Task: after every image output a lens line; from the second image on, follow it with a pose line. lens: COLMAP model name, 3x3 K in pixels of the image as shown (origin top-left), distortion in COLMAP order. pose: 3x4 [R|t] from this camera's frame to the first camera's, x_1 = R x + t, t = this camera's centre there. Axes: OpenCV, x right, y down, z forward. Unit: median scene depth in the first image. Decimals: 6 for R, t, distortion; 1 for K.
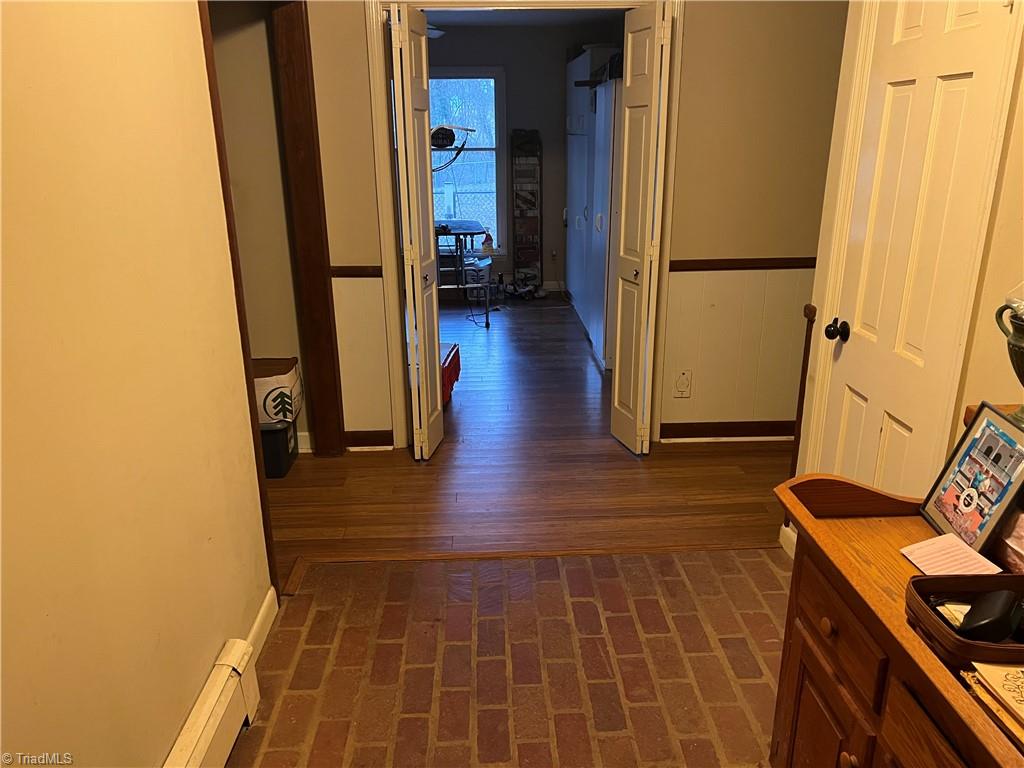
lens RADIAL K [[766.6, 0, 512.4], [0, 766.6, 385.4], [0, 0, 1]] dist [0.004609, 0.000827]
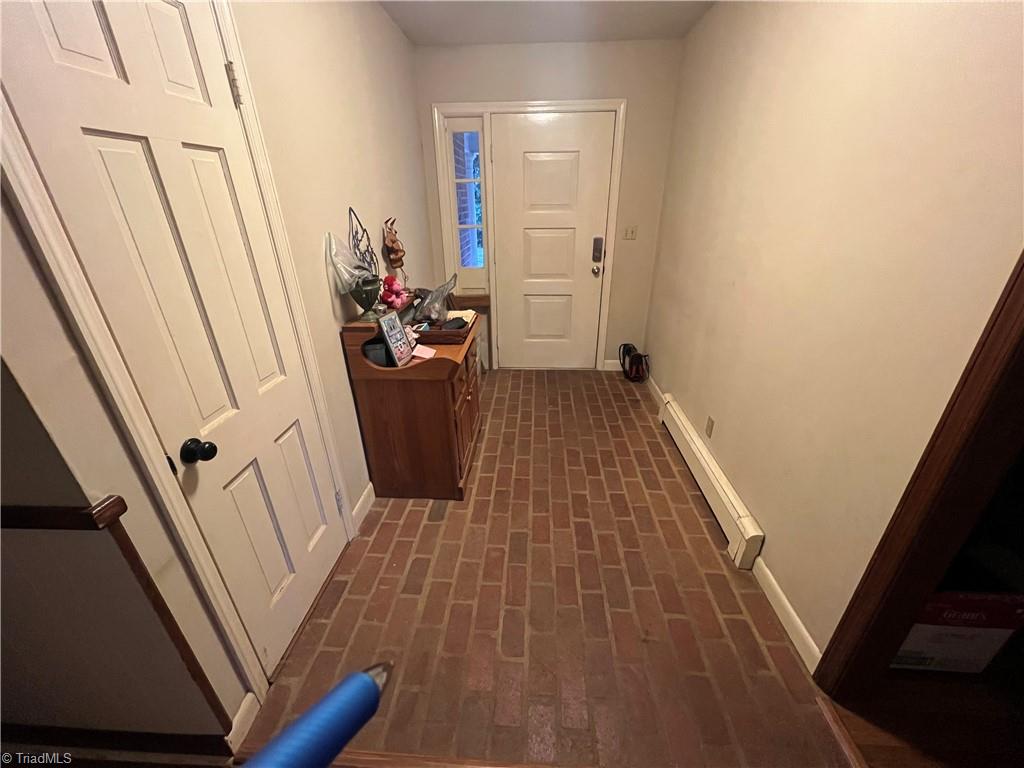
lens RADIAL K [[407.3, 0, 513.1], [0, 407.3, 385.2], [0, 0, 1]] dist [-0.000537, -0.000022]
pose [[-0.995045, -0.020955, 0.097191, 0.051915], [0.051086, 0.730878, 0.680594, -0.438705], [-0.085296, 0.682186, -0.726186, 1.352823]]
